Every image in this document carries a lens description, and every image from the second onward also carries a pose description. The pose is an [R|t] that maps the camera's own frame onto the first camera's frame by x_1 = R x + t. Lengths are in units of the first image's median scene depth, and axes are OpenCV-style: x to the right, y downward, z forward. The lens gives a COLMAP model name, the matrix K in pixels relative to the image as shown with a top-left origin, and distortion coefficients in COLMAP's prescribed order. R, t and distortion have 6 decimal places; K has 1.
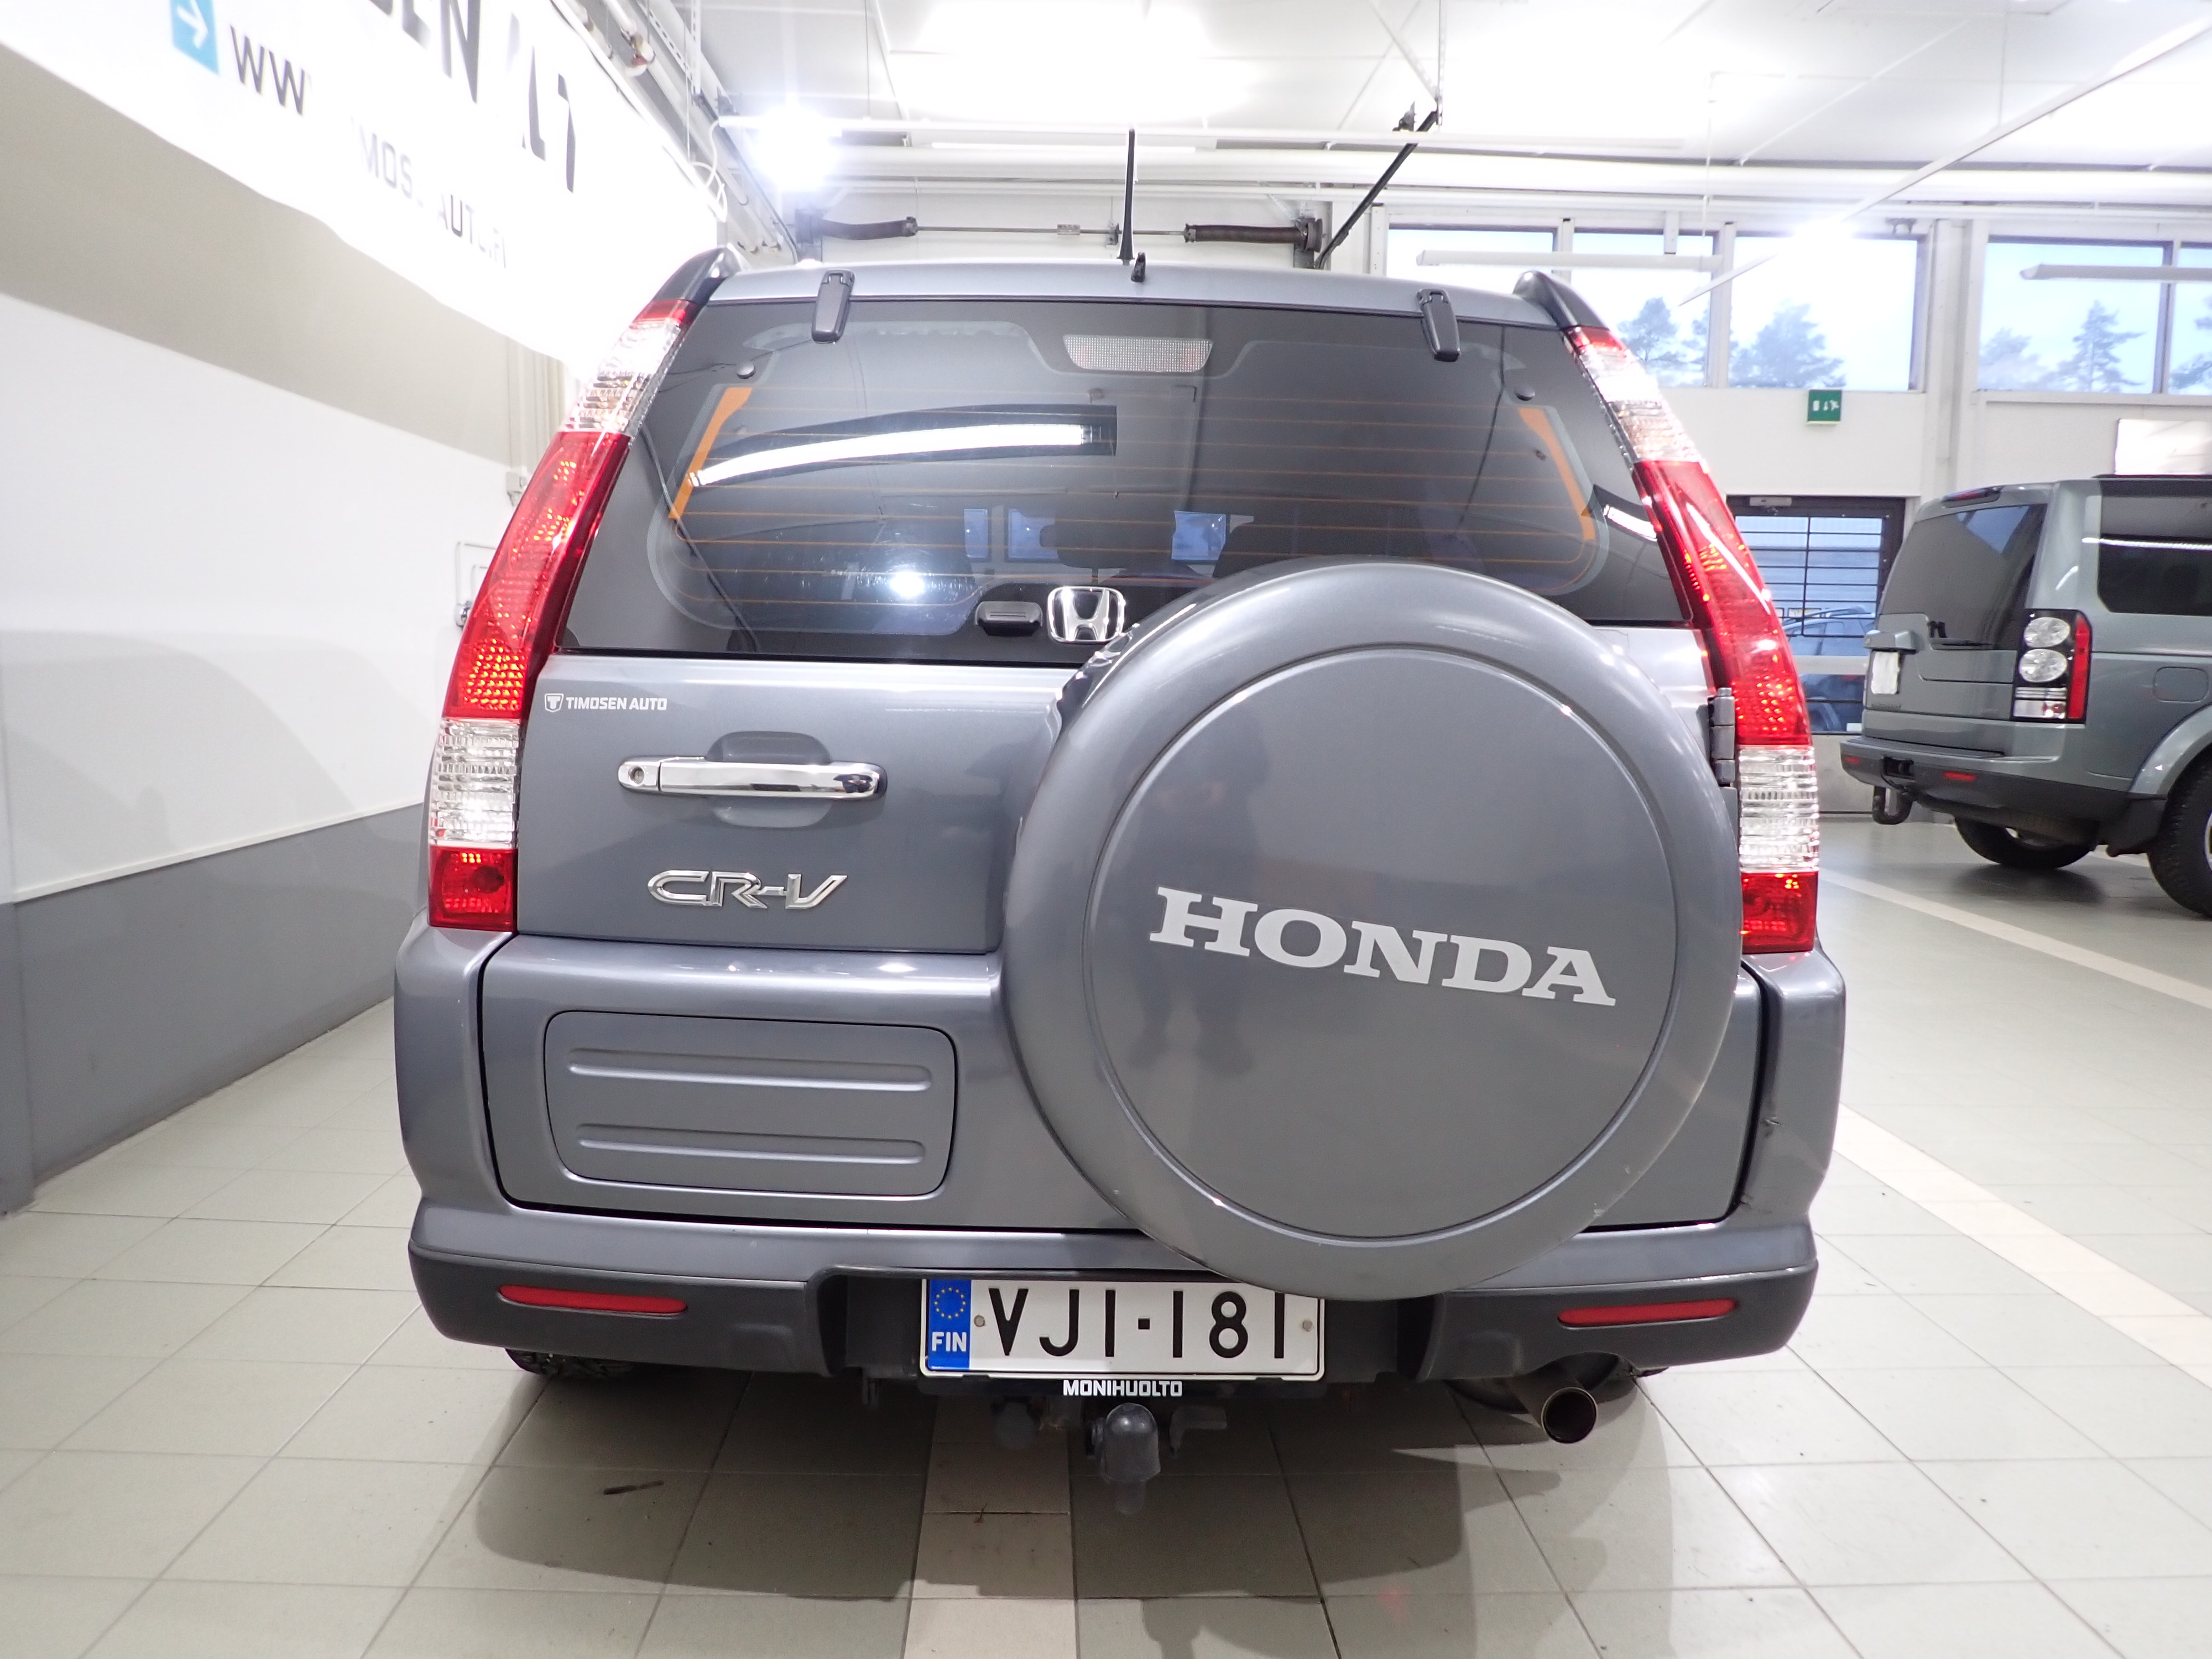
lens RADIAL K [[1615.0, 0, 1111.1], [0, 1615.0, 827.2], [0, 0, 1]] dist [-0.004996, -0.006768]
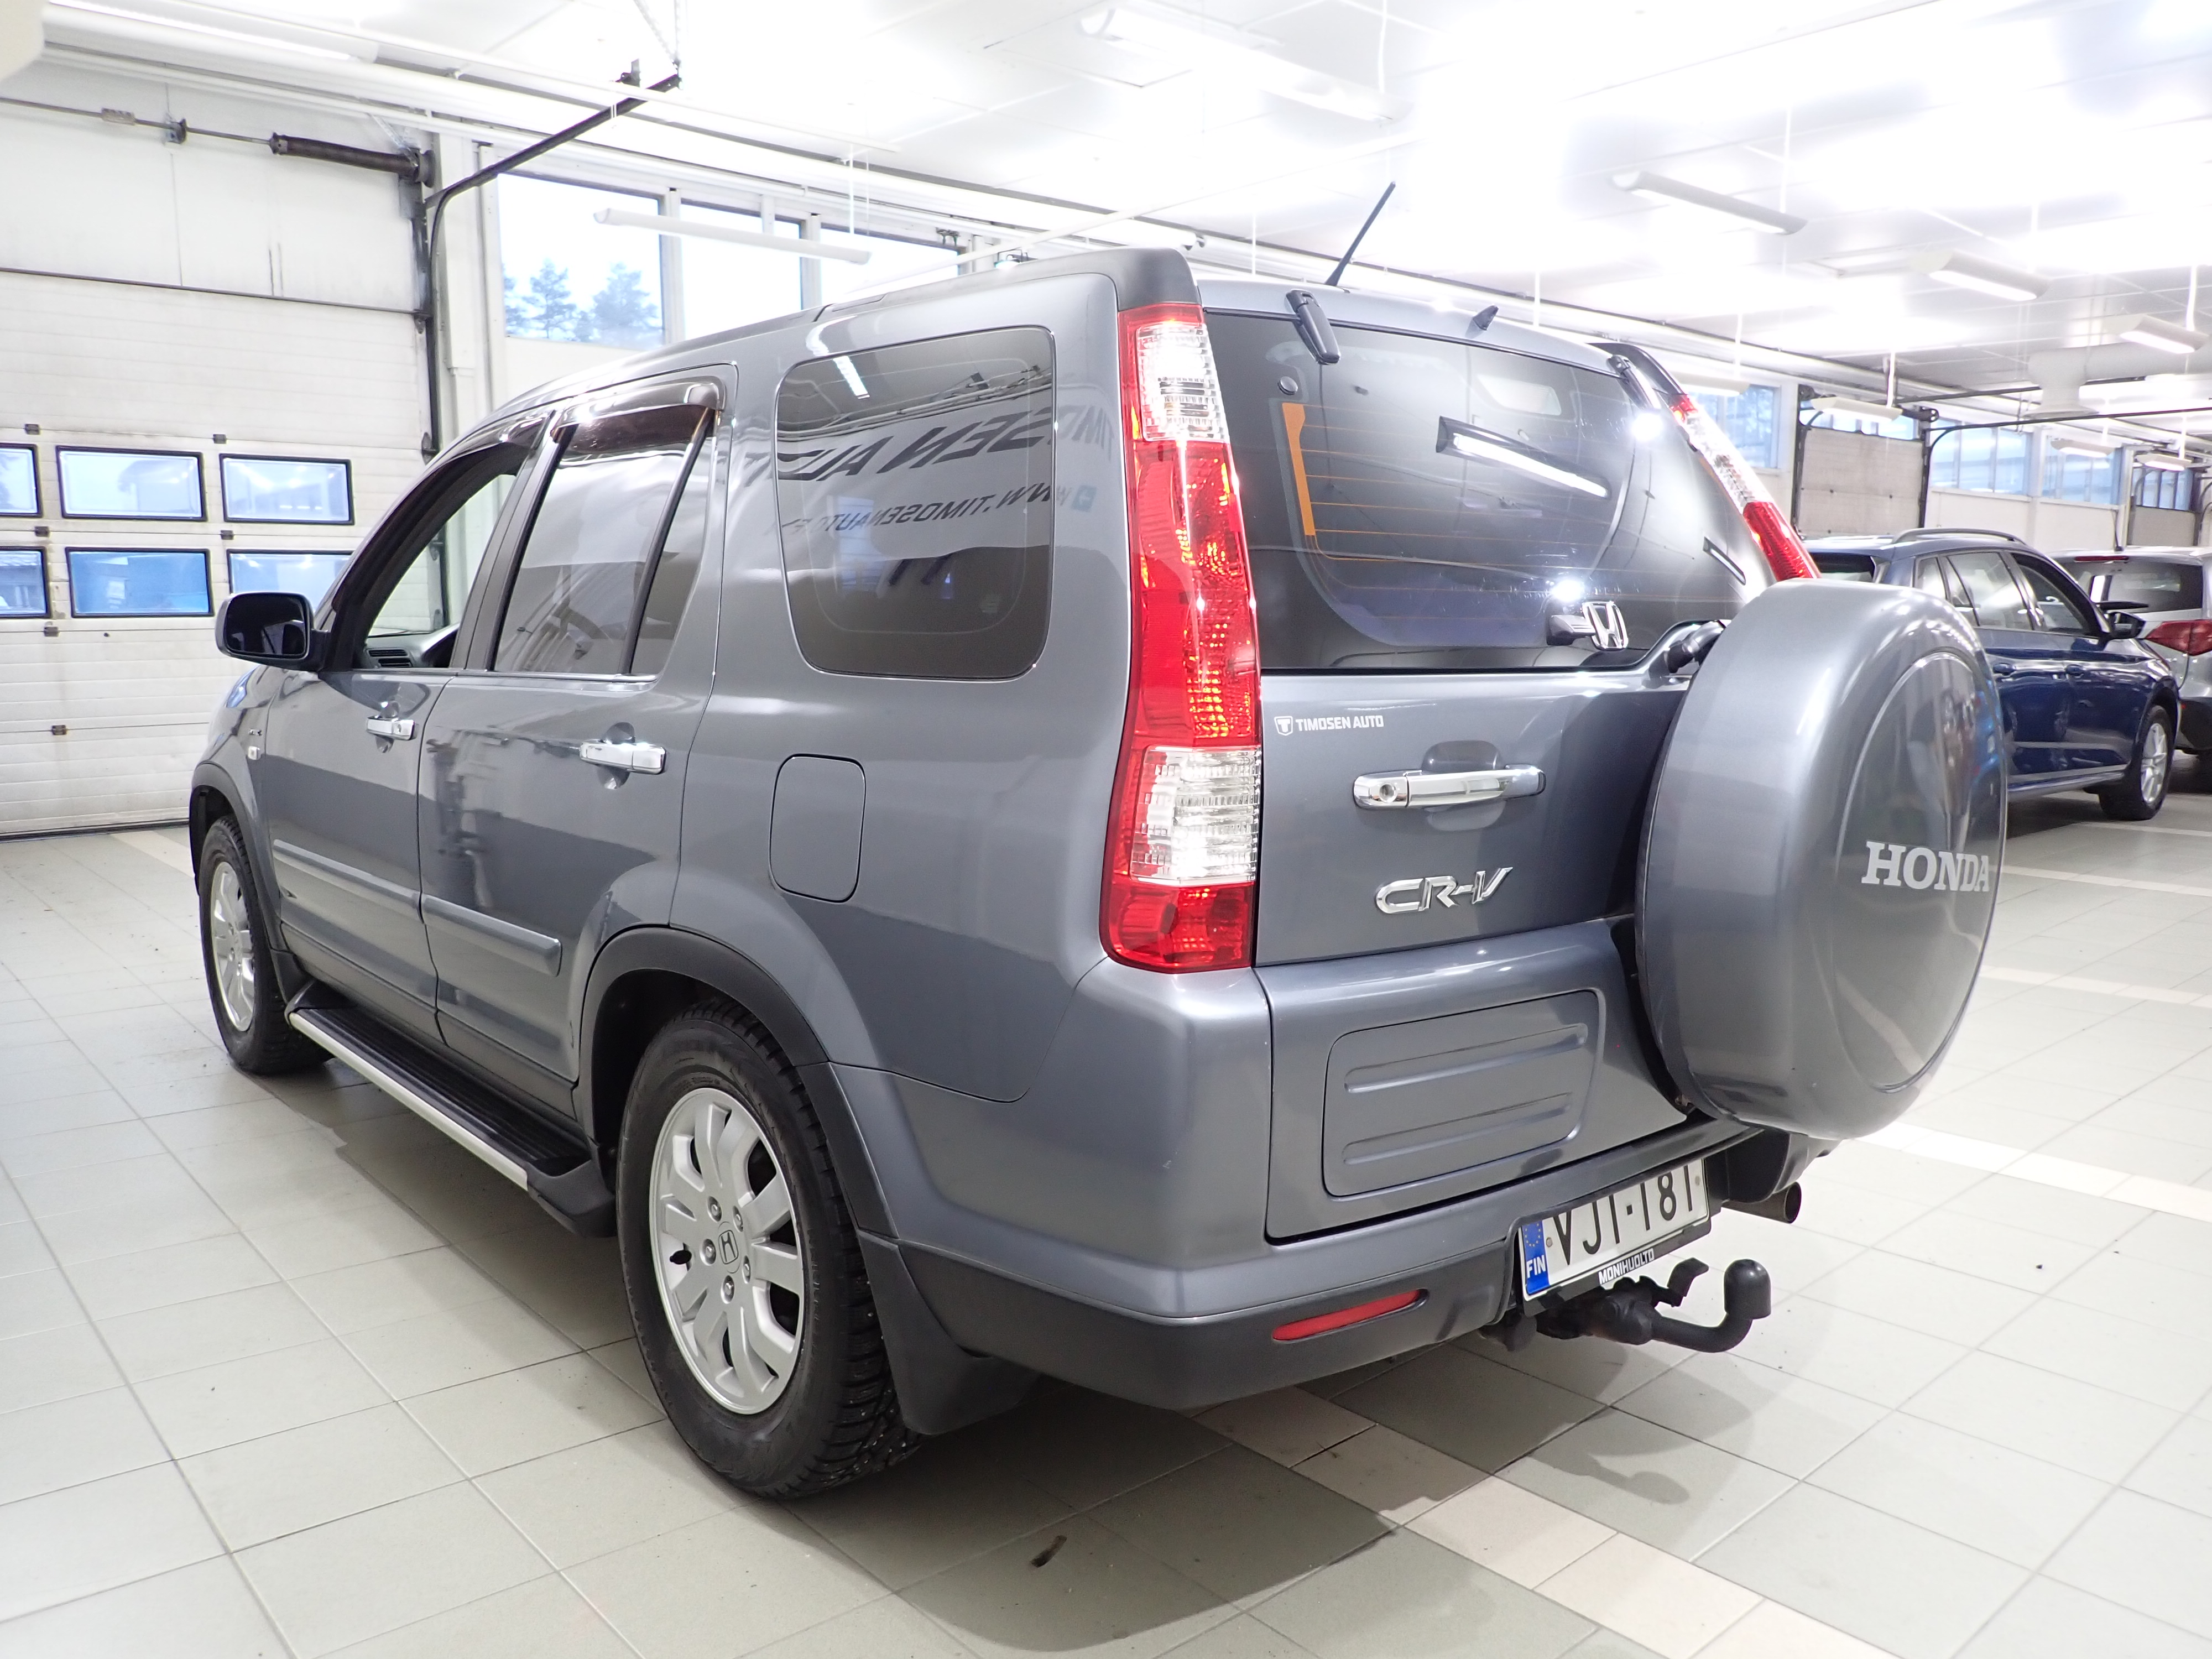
lens RADIAL K [[1597.9, 0, 1103.8], [0, 1597.9, 821.2], [0, 0, 1]] dist [-0.002369, -0.004978]
pose [[0.782460, -0.095217, 0.615378, -1.002420], [0.080206, 0.995419, 0.052037, -0.076867], [-0.617513, 0.008640, 0.786513, 0.299961]]
